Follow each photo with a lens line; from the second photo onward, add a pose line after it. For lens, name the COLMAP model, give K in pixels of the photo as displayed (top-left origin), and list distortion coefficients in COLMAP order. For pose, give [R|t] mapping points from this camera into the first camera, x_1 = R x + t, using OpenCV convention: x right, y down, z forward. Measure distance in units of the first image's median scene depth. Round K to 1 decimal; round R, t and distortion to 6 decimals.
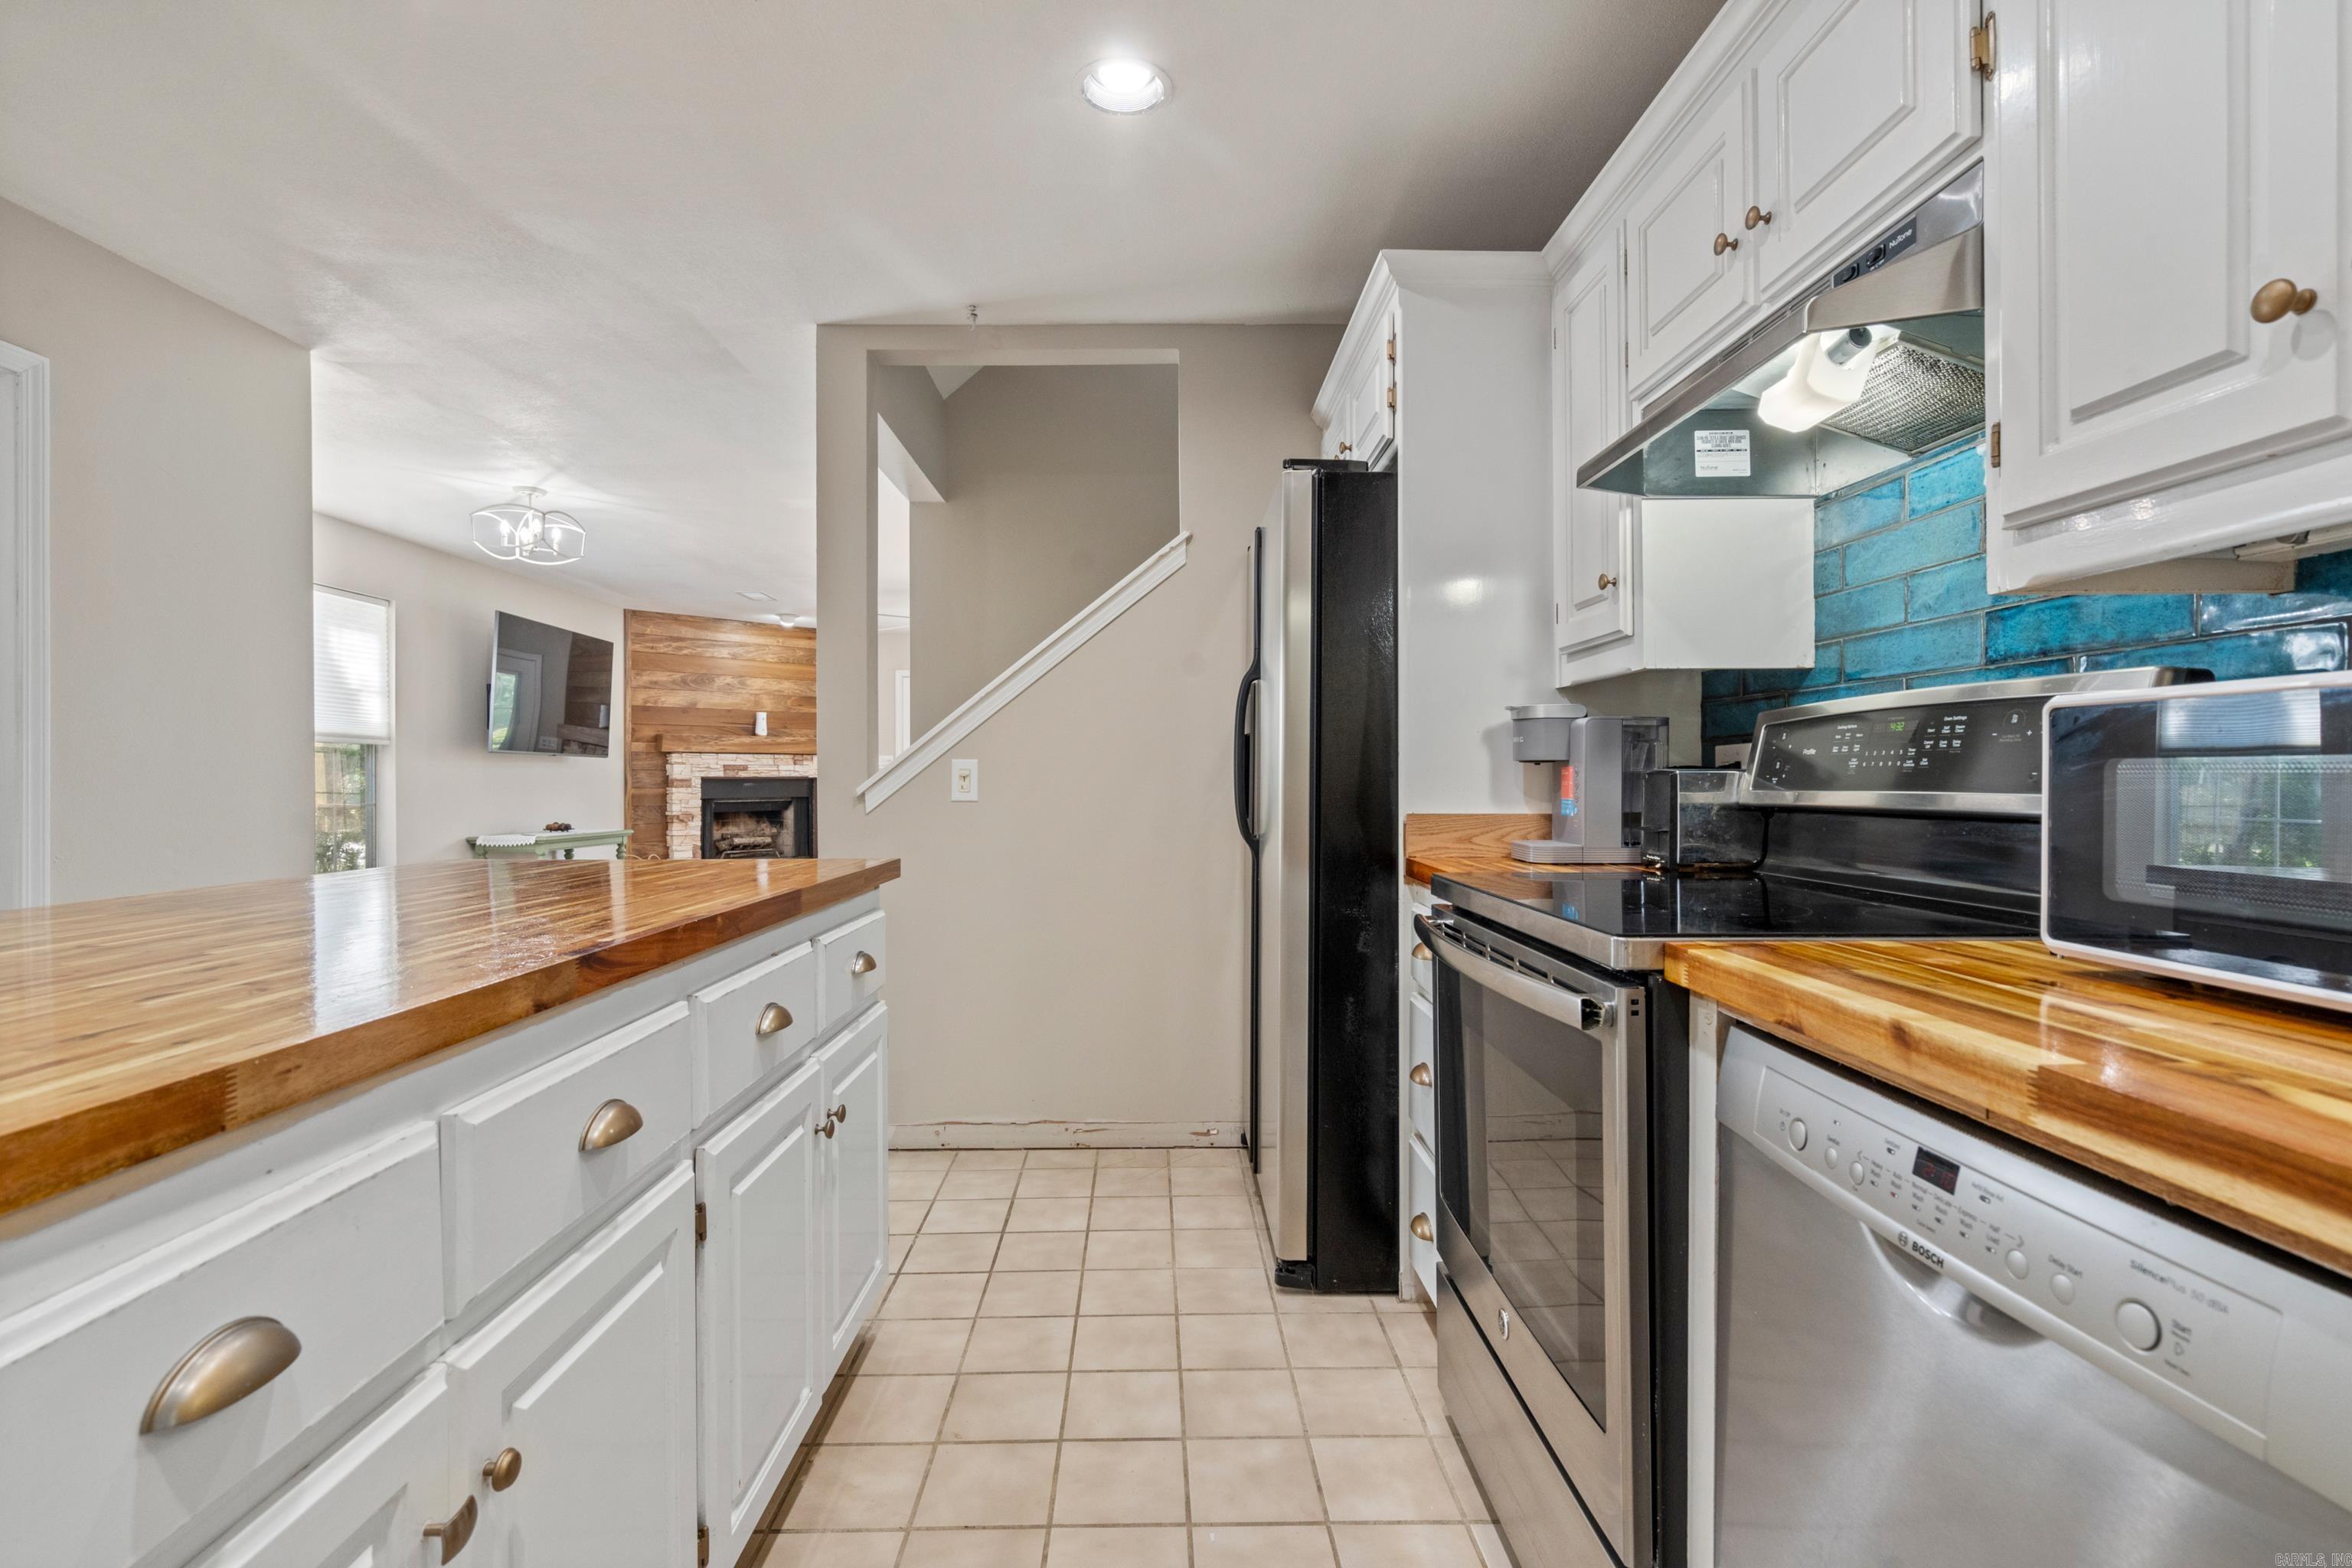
lens RADIAL K [[1071.4, 0, 1177.2], [0, 1071.4, 776.5], [0, 0, 1]] dist [-0.006554, 0.003317]
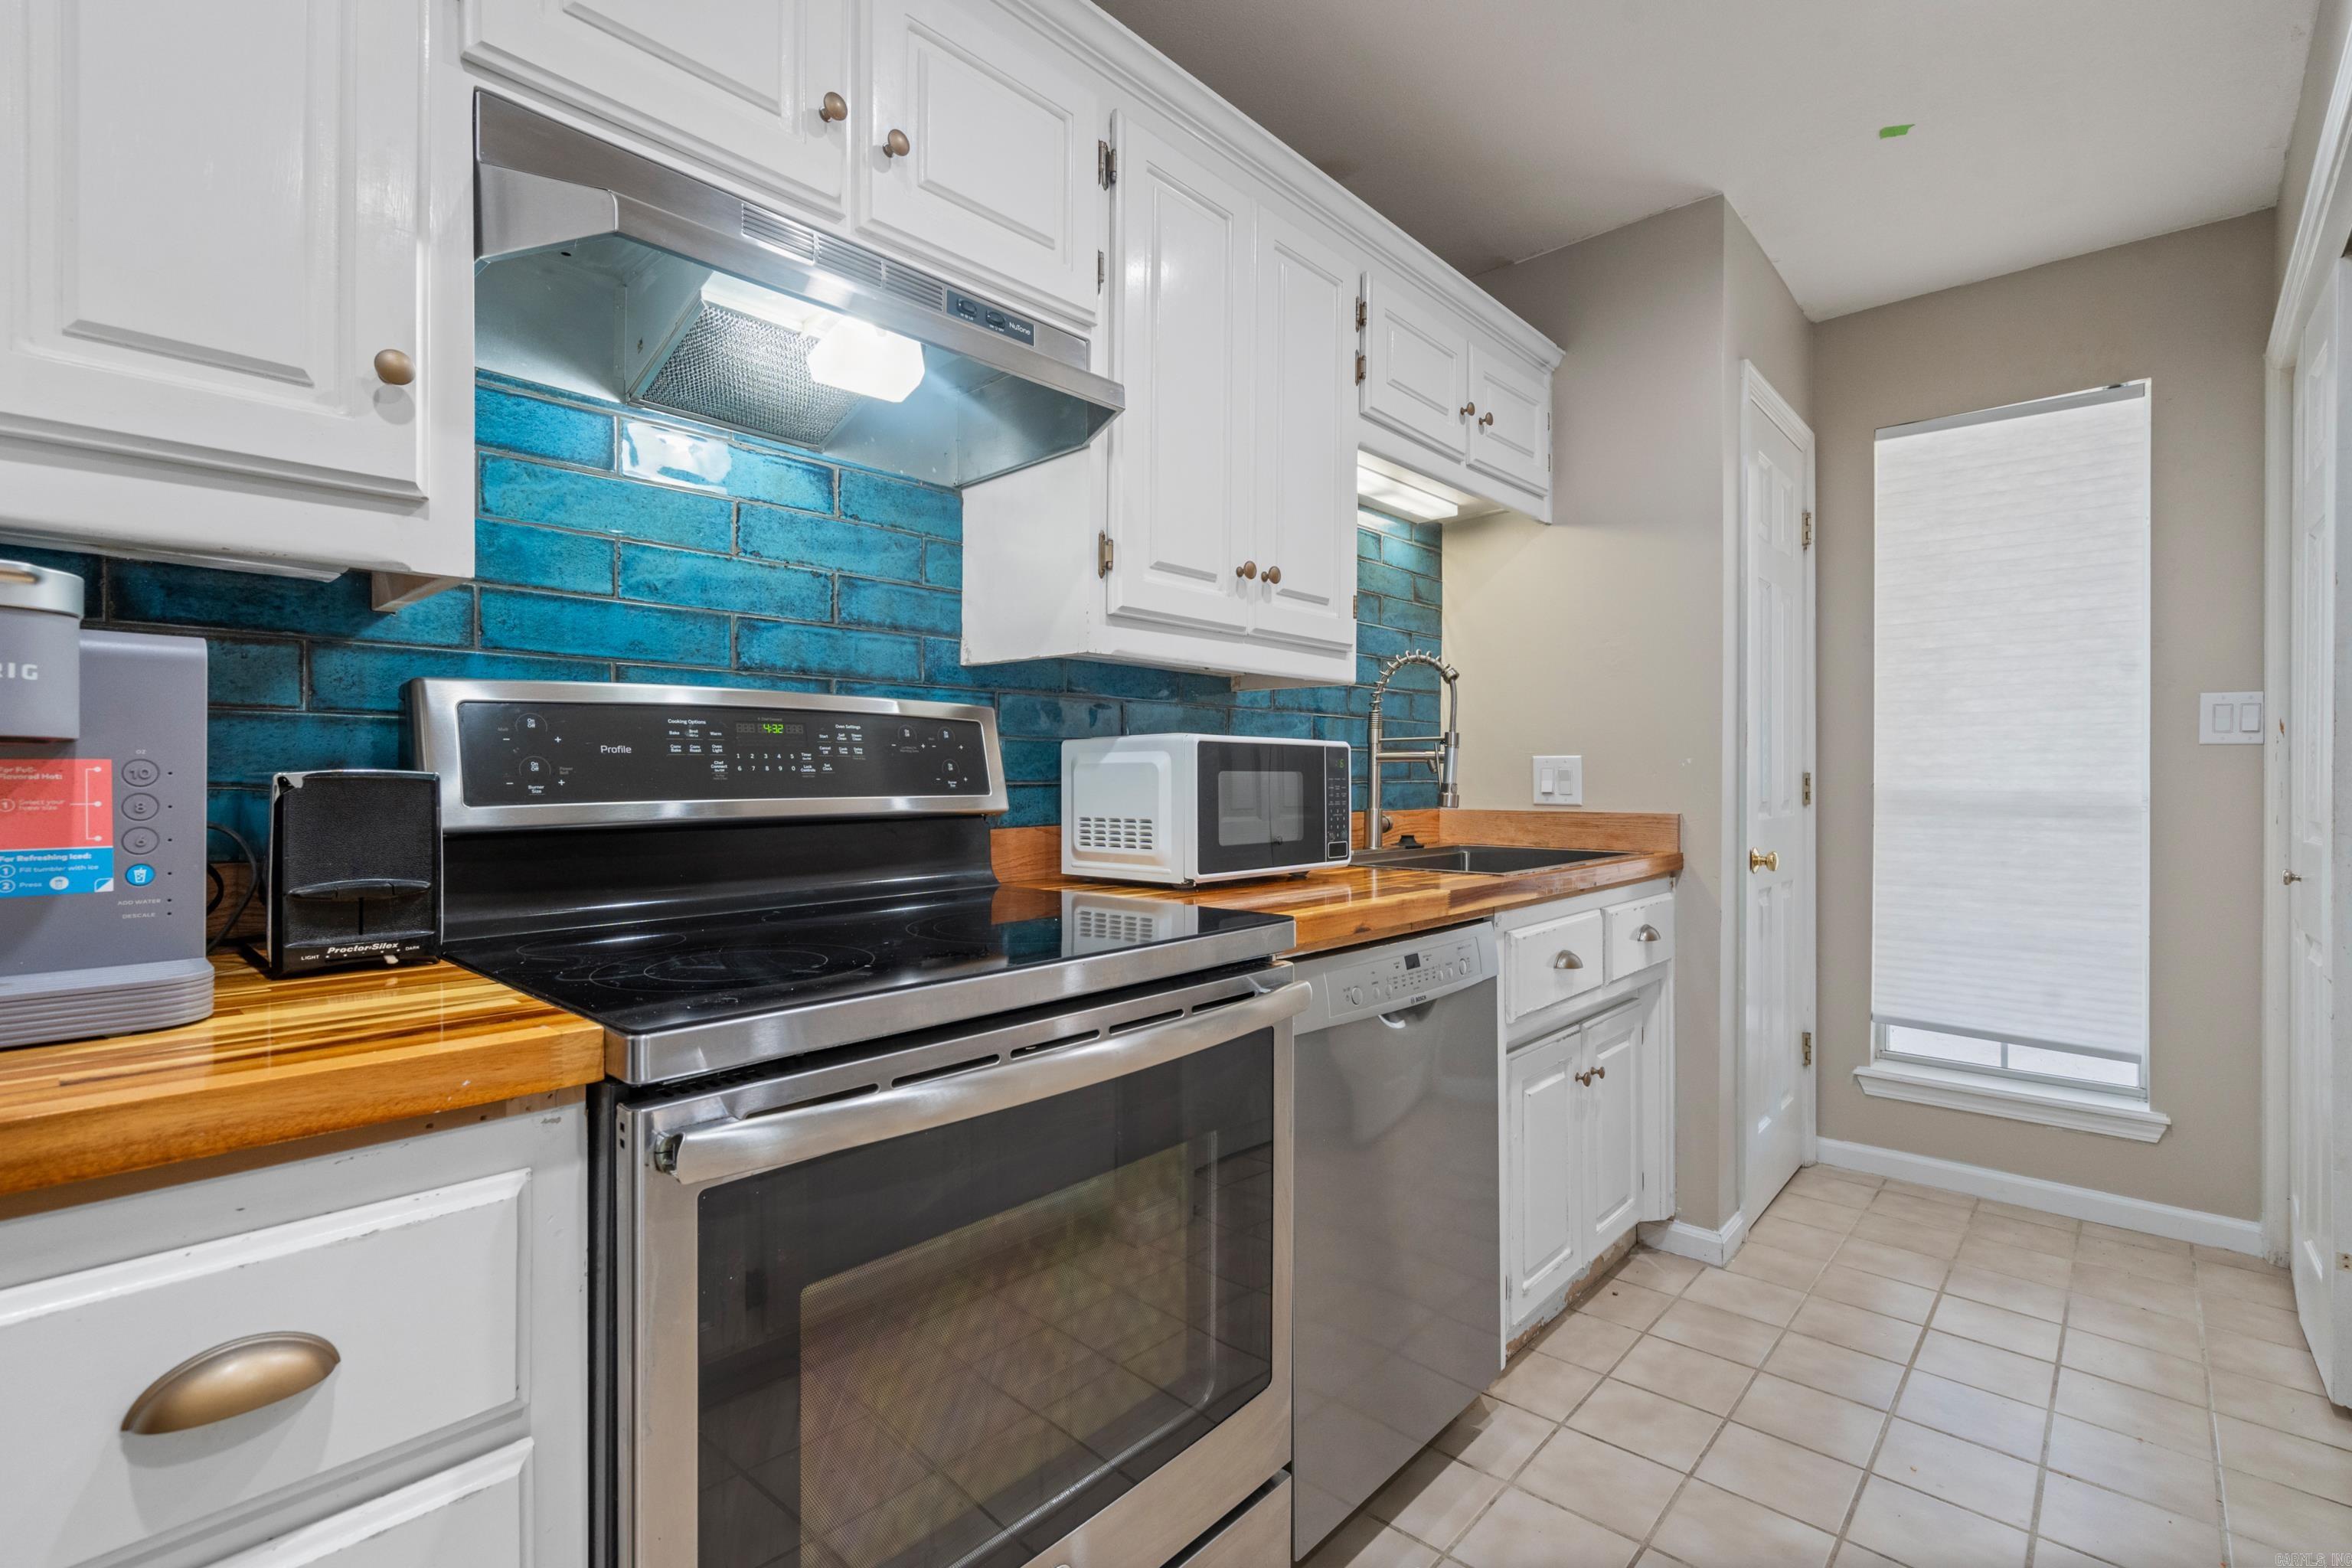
lens RADIAL K [[1071.4, 0, 1164.4], [0, 1071.4, 776.5], [0, 0, 1]] dist [-0.006554, 0.003317]
pose [[-0.720882, 0.003584, 0.693048, -0.037757], [0.002807, 0.999994, -0.002252, -0.000377], [-0.693052, 0.000322, -0.720888, 0.251843]]
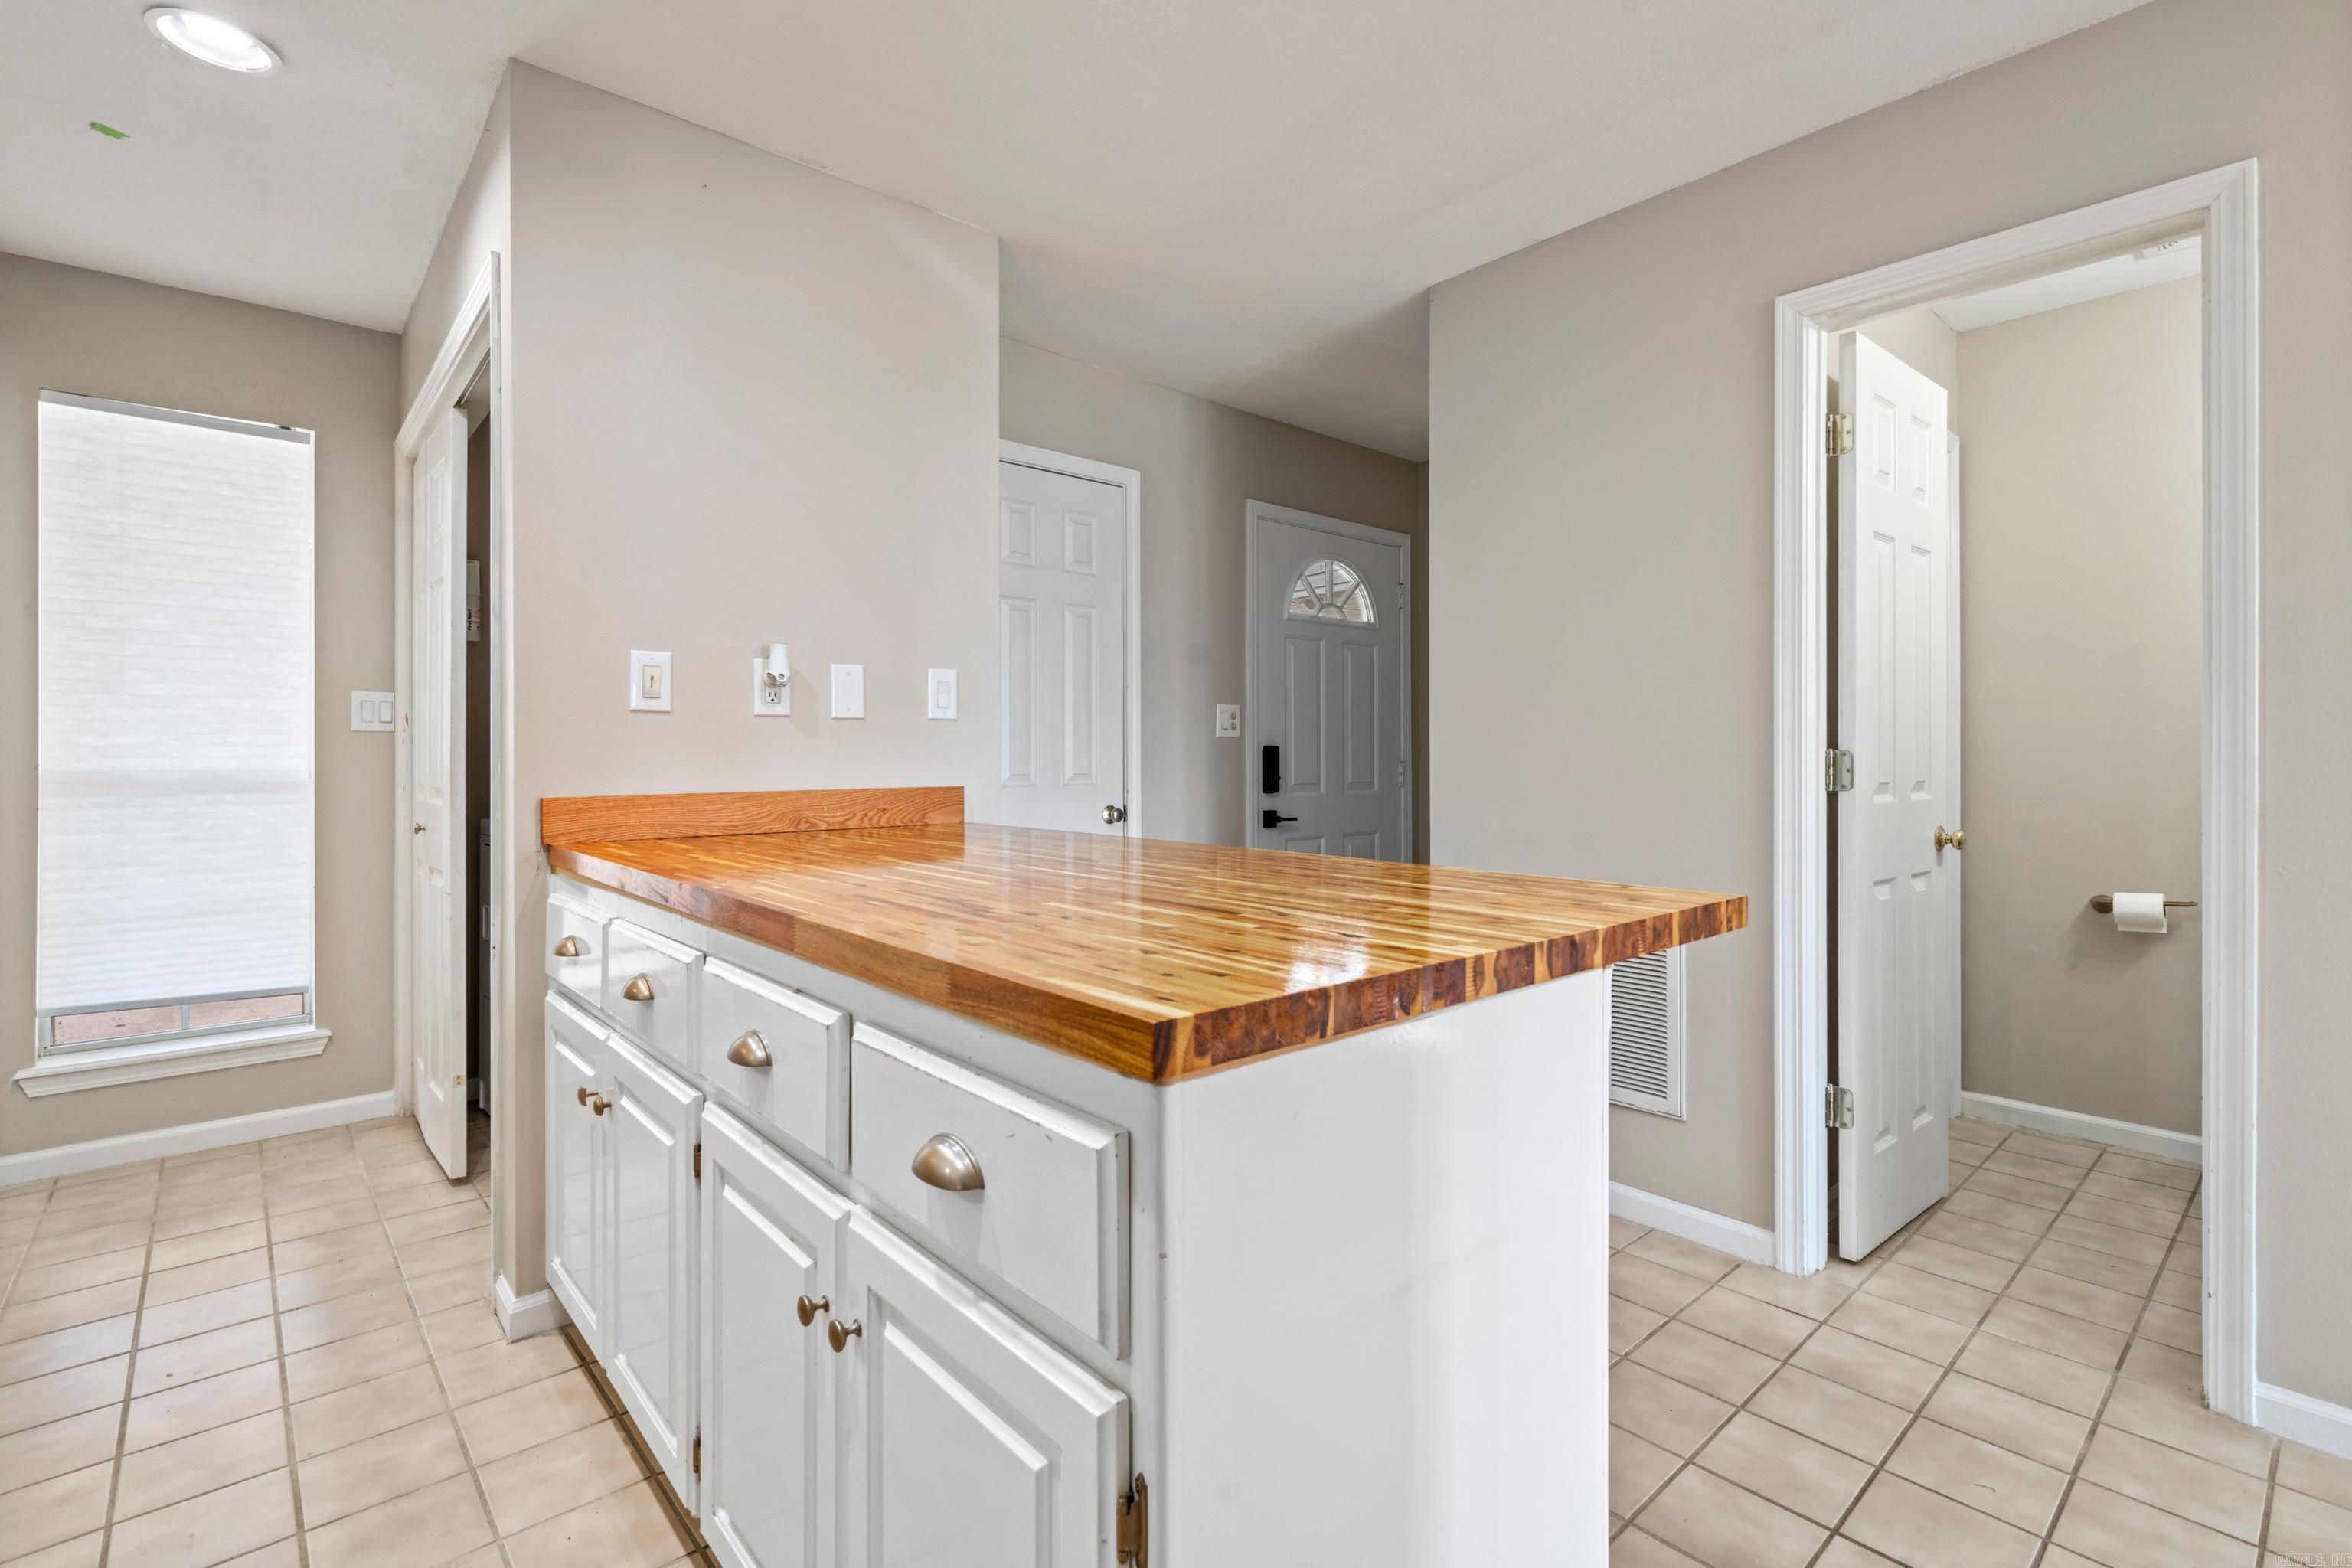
lens RADIAL K [[1071.4, 0, 1169.8], [0, 1071.4, 757.0], [0, 0, 1]] dist [-0.006554, 0.003317]
pose [[-0.765104, 0.006545, -0.643874, -0.015476], [0.004391, 0.999978, 0.004947, -0.000623], [0.643892, 0.000957, -0.765116, 0.321546]]
